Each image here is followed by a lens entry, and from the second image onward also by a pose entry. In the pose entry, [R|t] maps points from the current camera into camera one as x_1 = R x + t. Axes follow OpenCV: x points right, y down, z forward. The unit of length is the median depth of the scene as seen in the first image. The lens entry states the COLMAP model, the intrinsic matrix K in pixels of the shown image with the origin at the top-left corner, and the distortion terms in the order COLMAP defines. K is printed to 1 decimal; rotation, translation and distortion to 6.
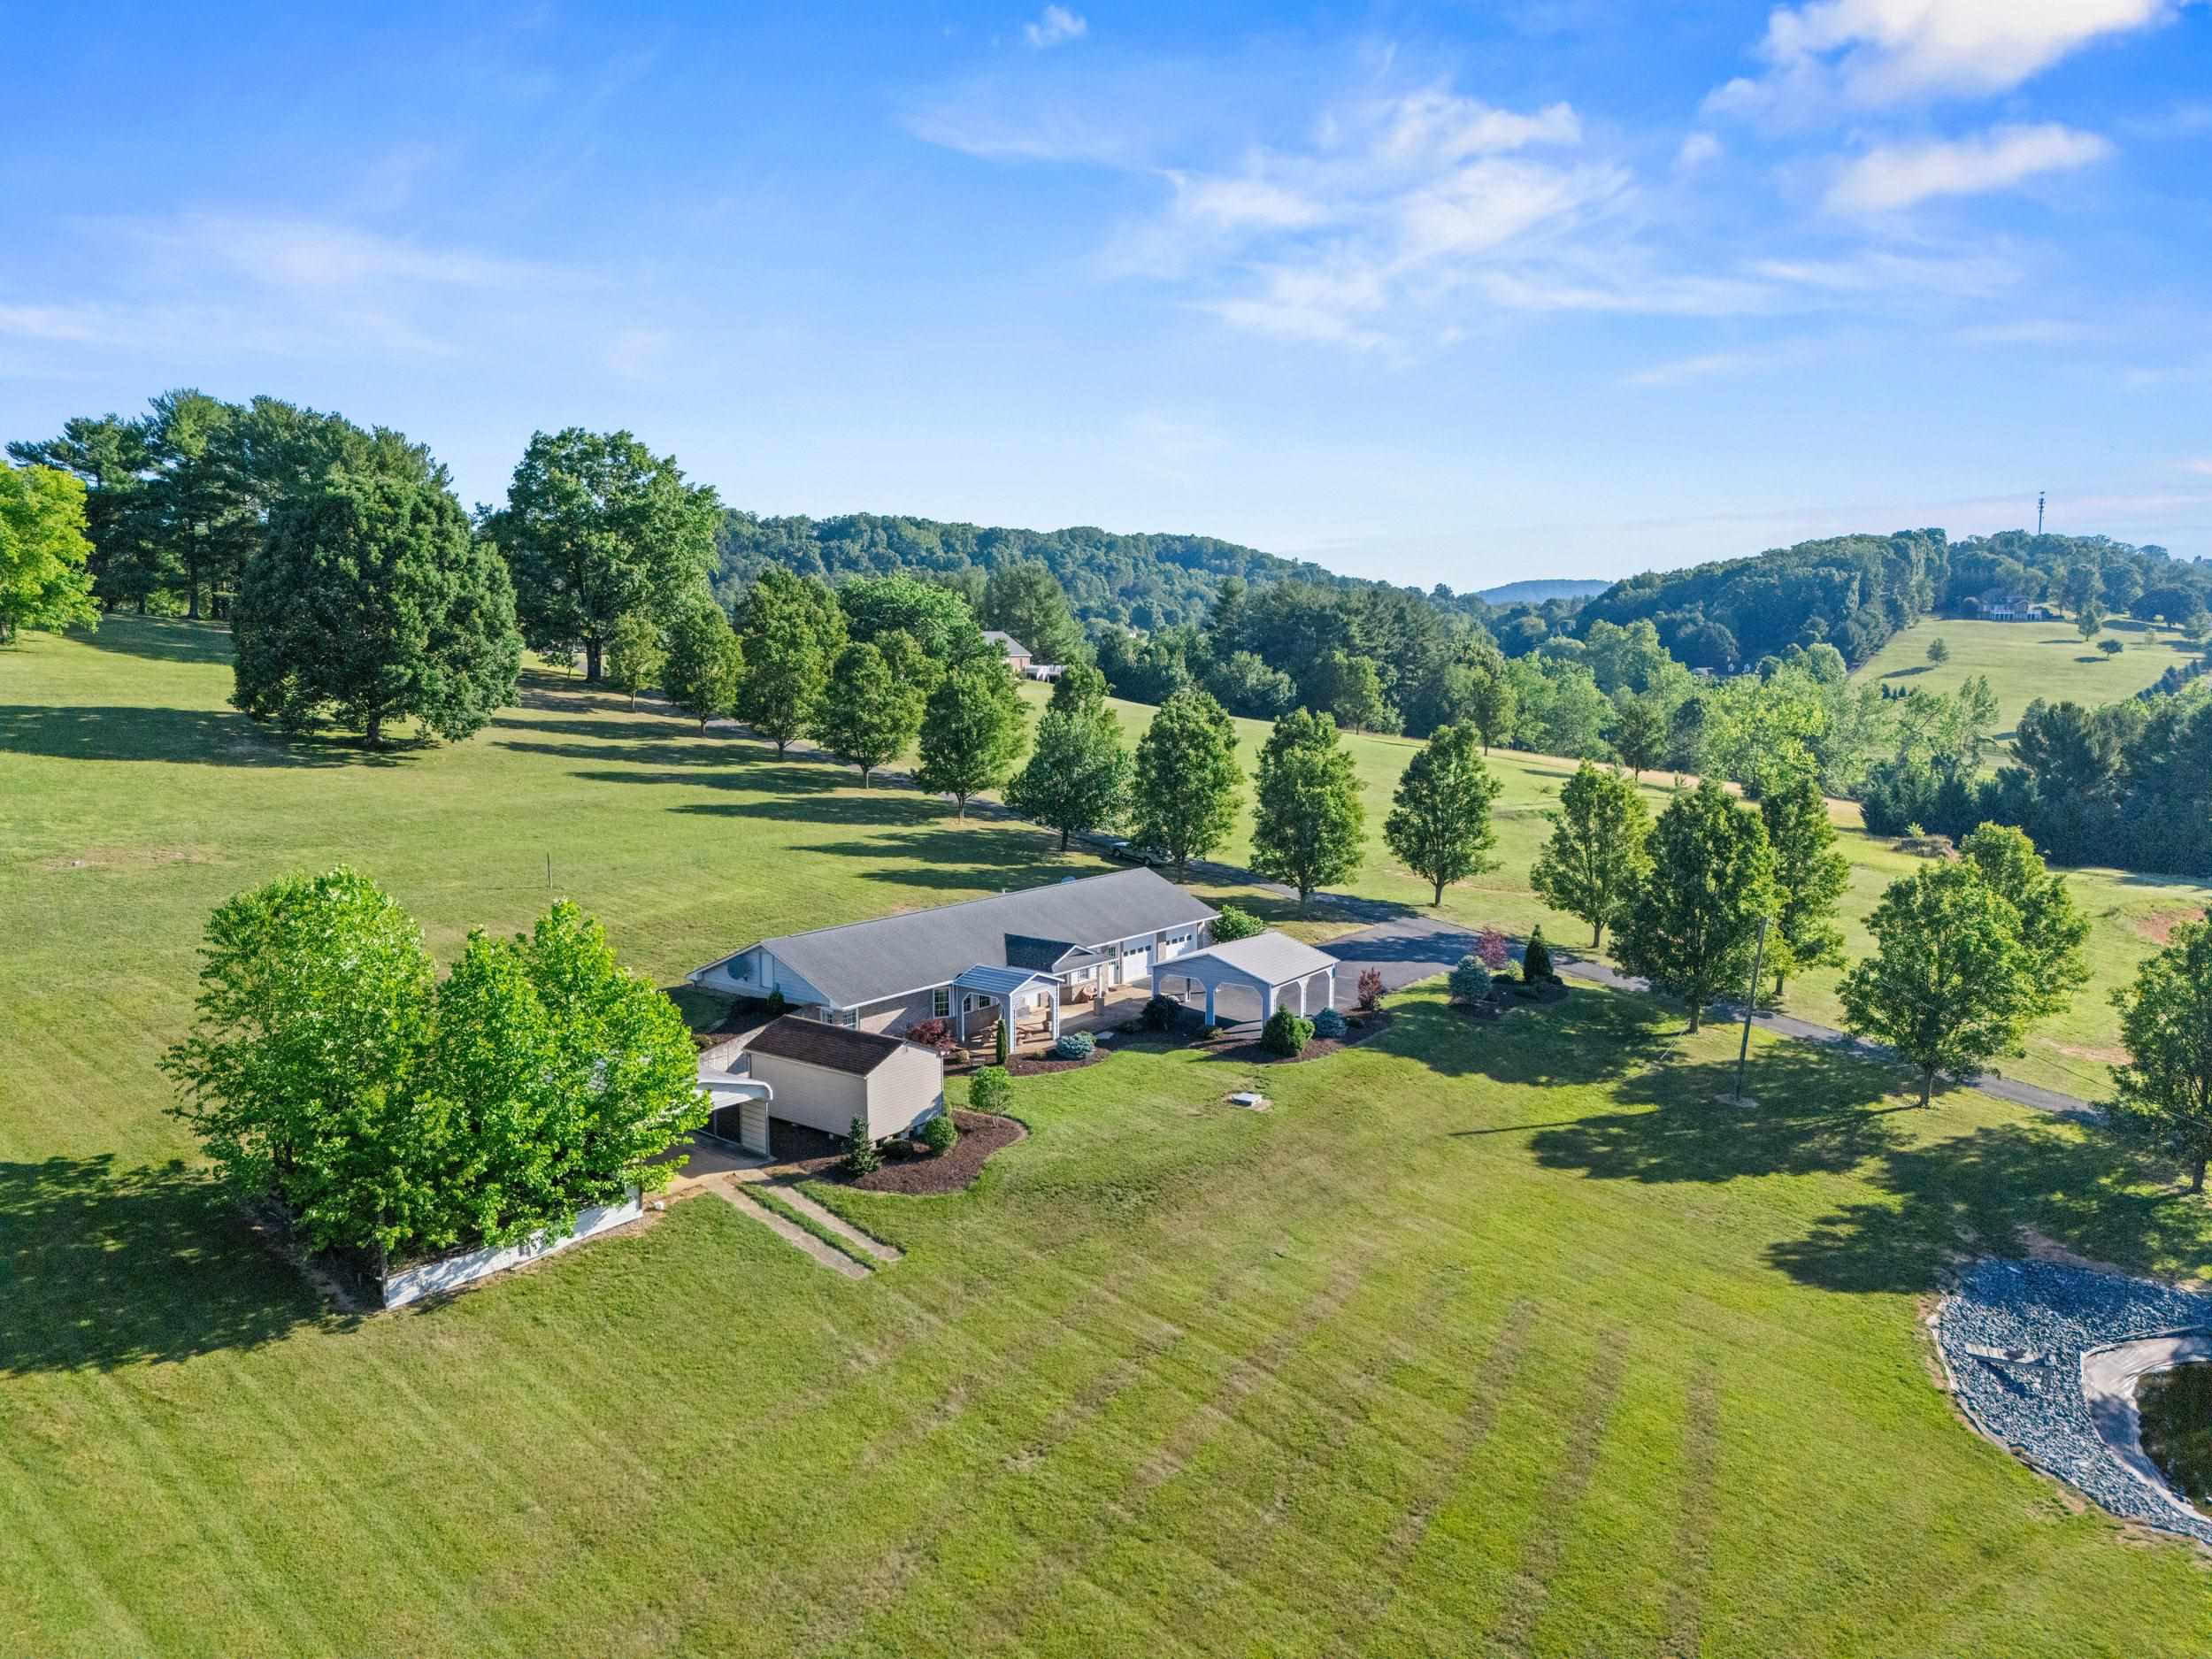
lens RADIAL K [[1657.3, 0, 1106.0], [0, 1657.3, 829.5], [0, 0, 1]] dist [0.056305, -0.044616]
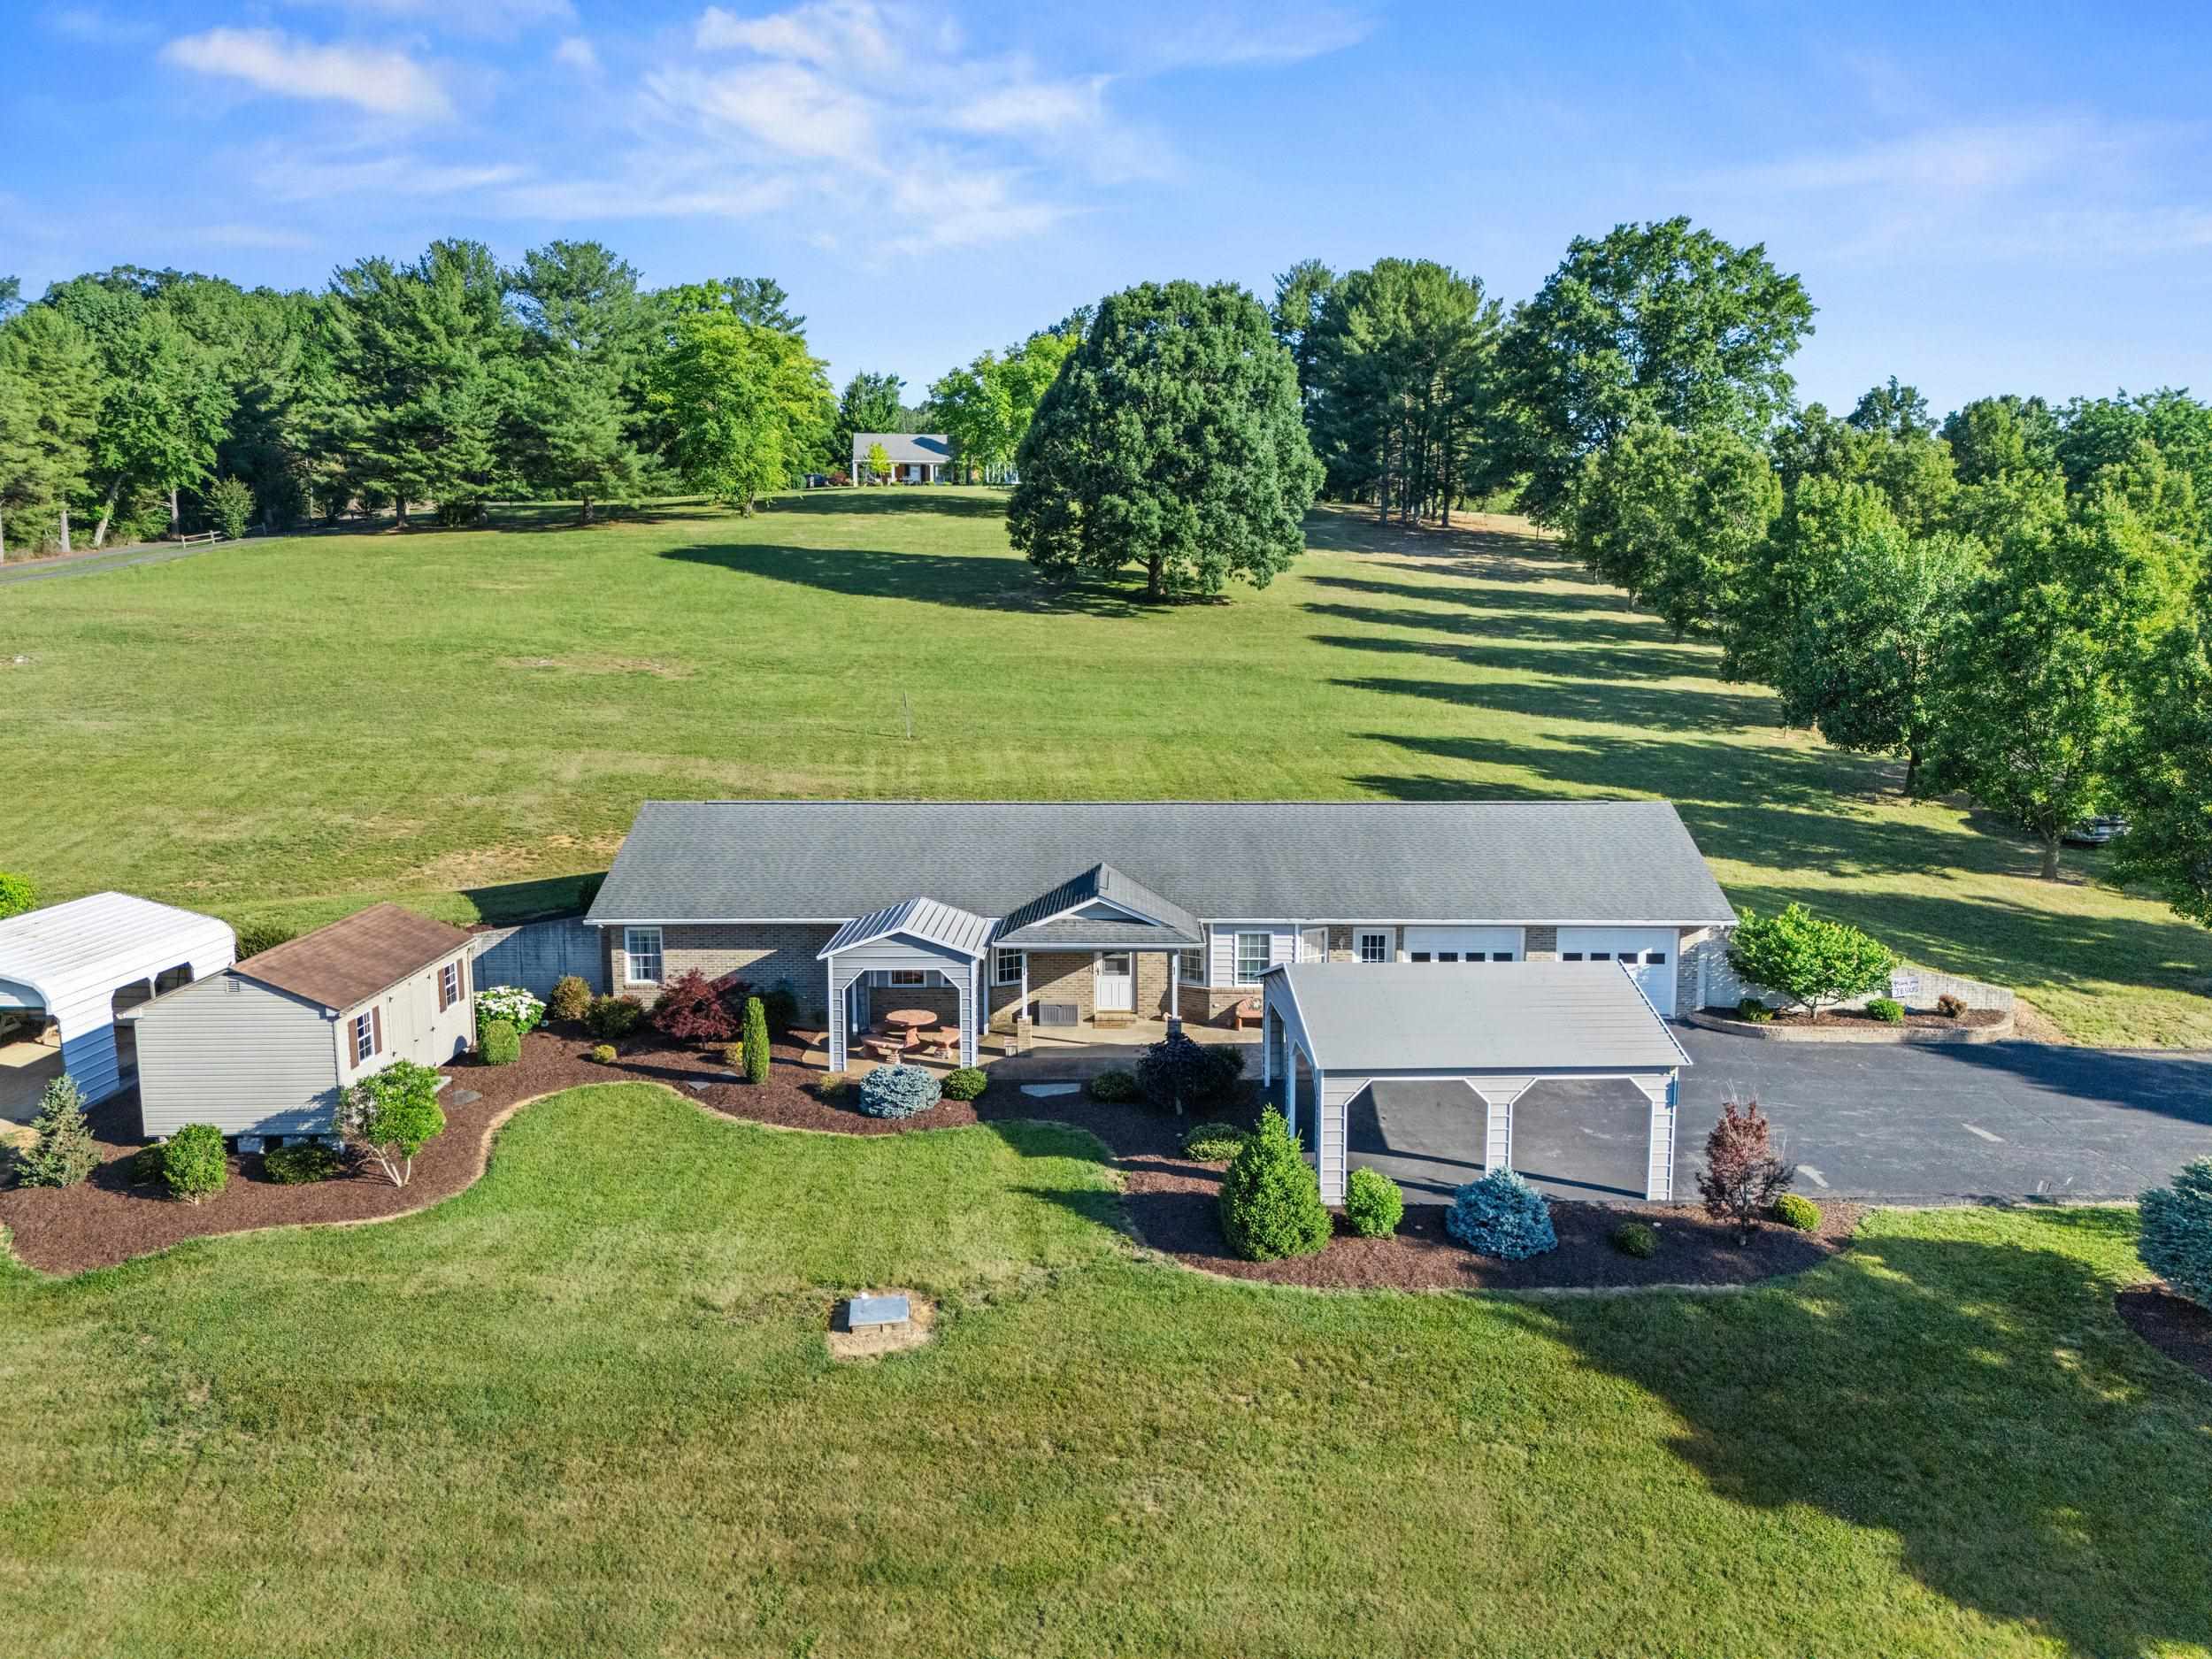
lens RADIAL K [[1665.3, 0, 1106.0], [0, 1665.3, 829.5], [0, 0, 1]] dist [0.025504, 0.000174]
pose [[0.602495, 0.115407, -0.789735, 0.260371], [-0.096117, 0.992781, 0.071751, 0.010035], [0.792314, 0.032678, 0.609238, 0.482325]]
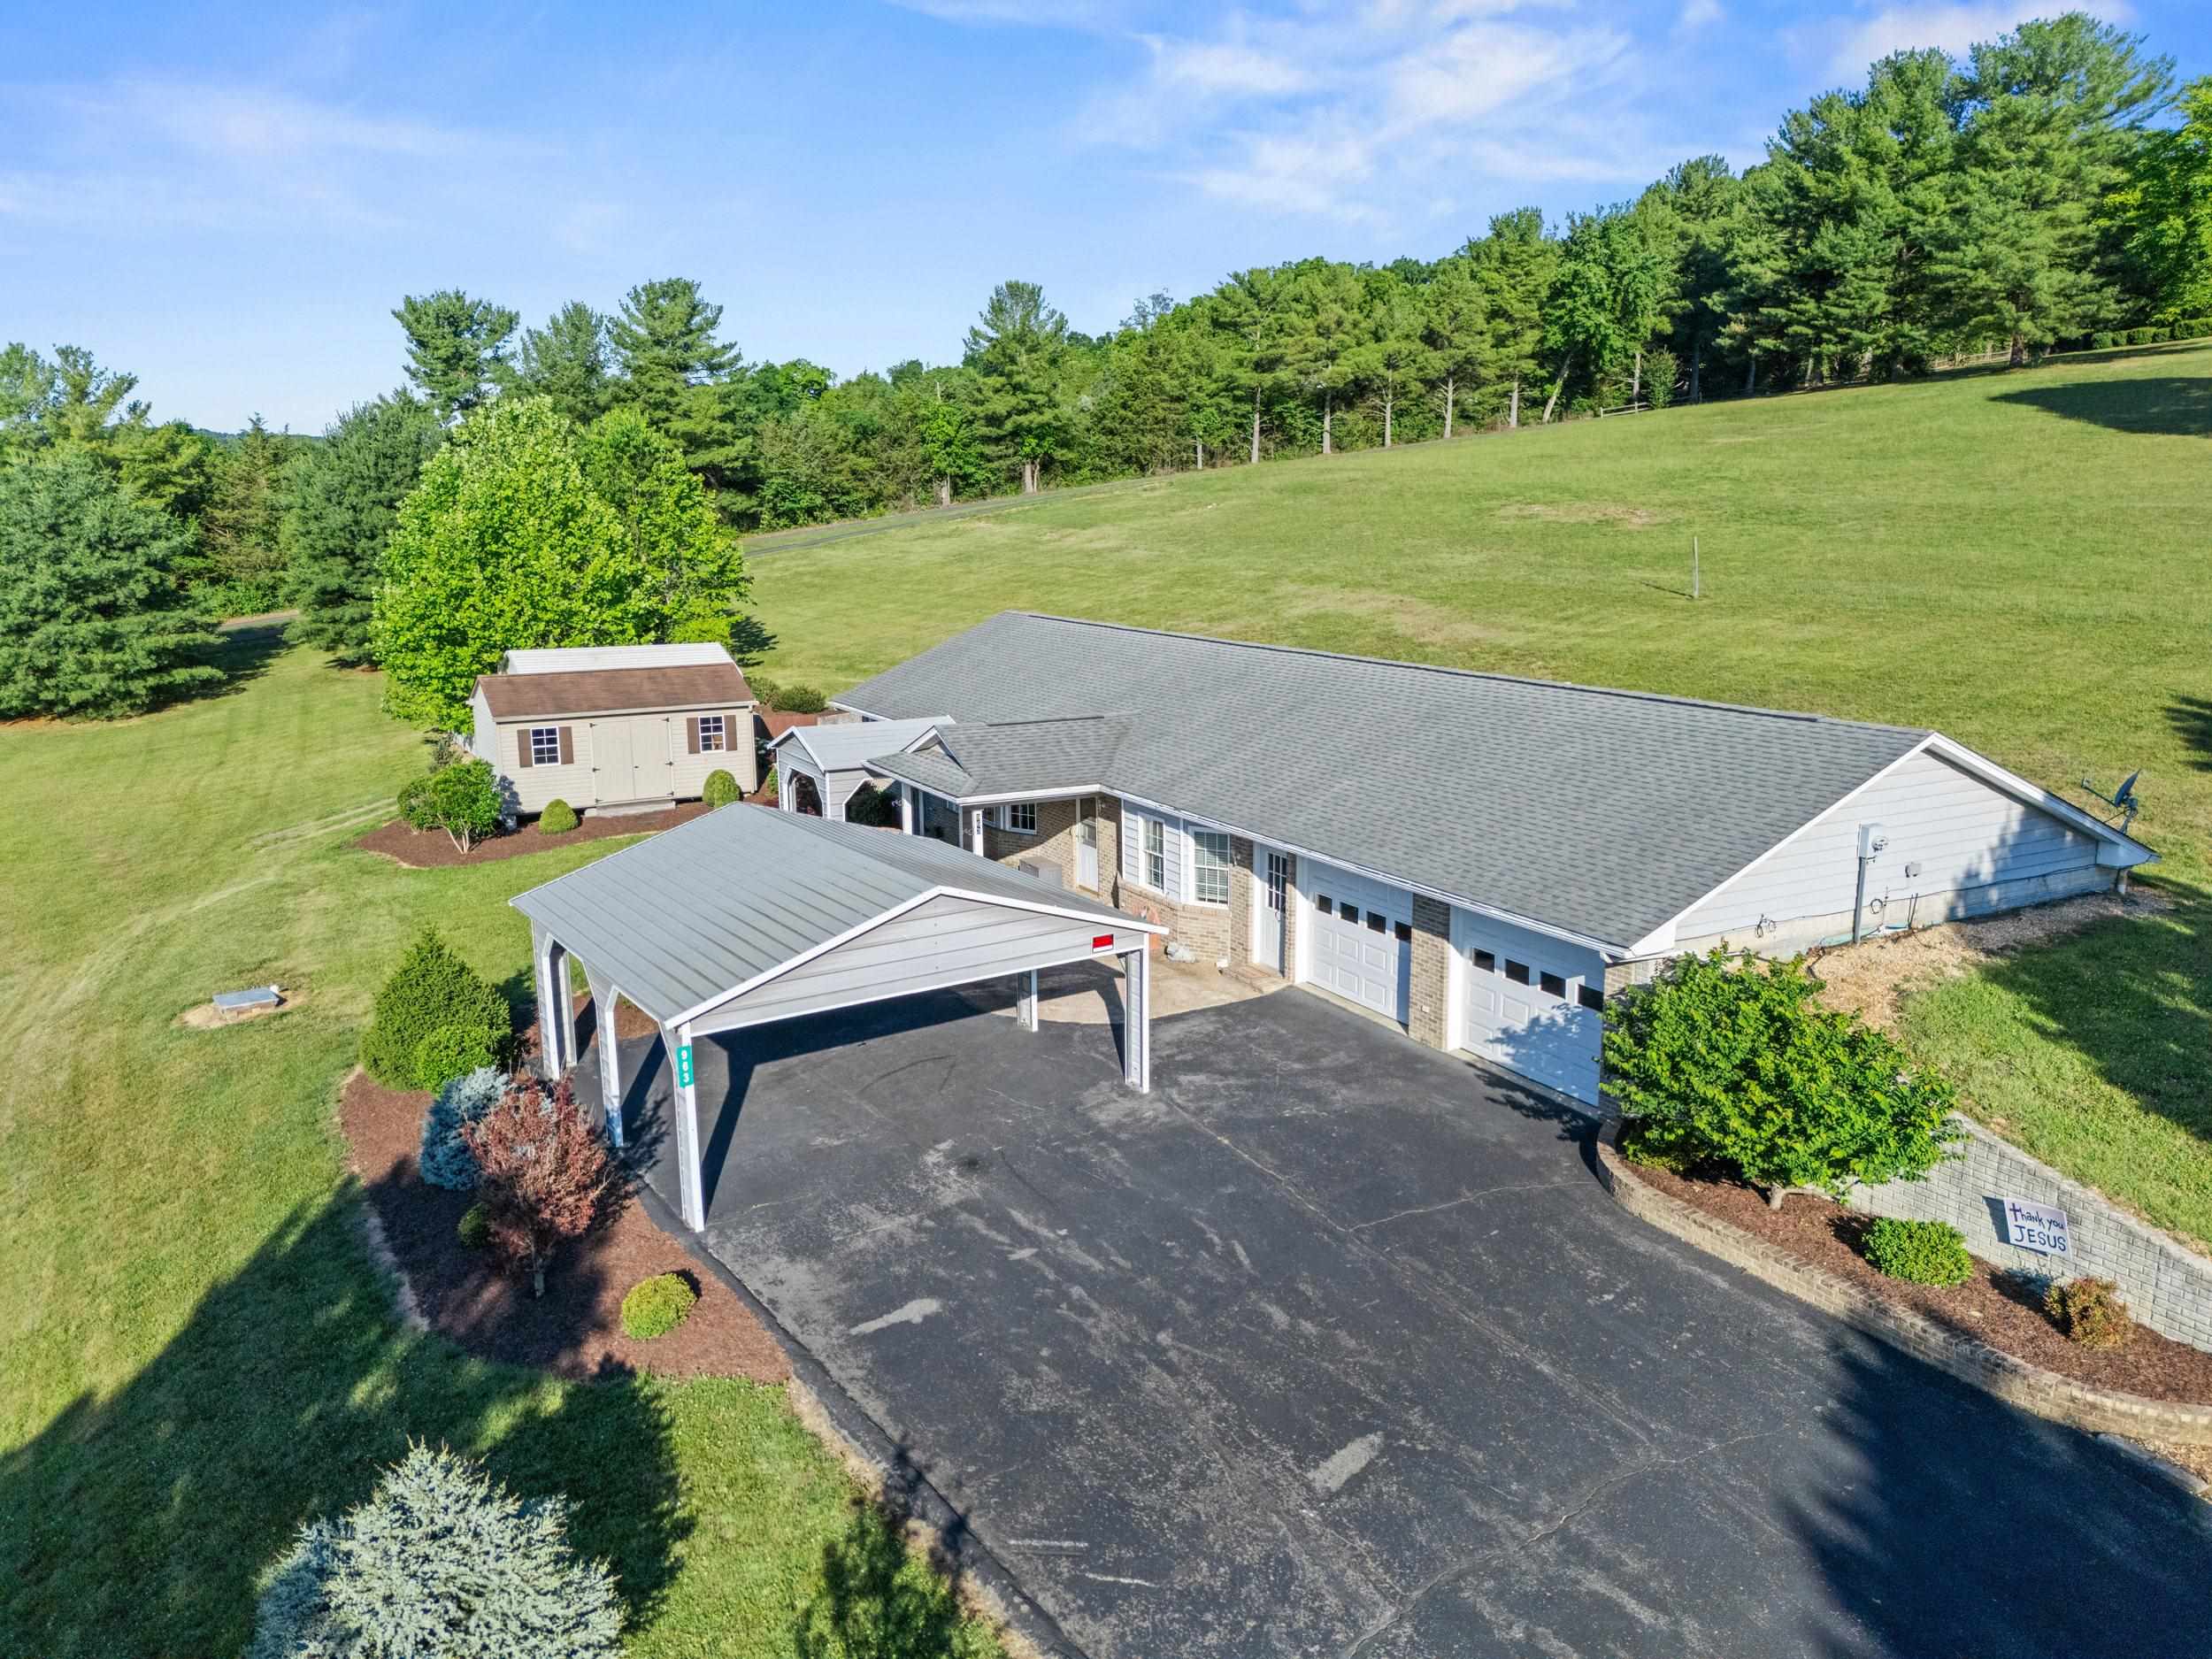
lens RADIAL K [[1657.3, 0, 1106.0], [0, 1657.3, 829.5], [0, 0, 1]] dist [0.056305, -0.044616]
pose [[-0.406760, 0.182292, -0.895163, 0.238300], [-0.104605, 0.964149, 0.243872, -0.007541], [0.907526, 0.192836, -0.373109, 0.827721]]
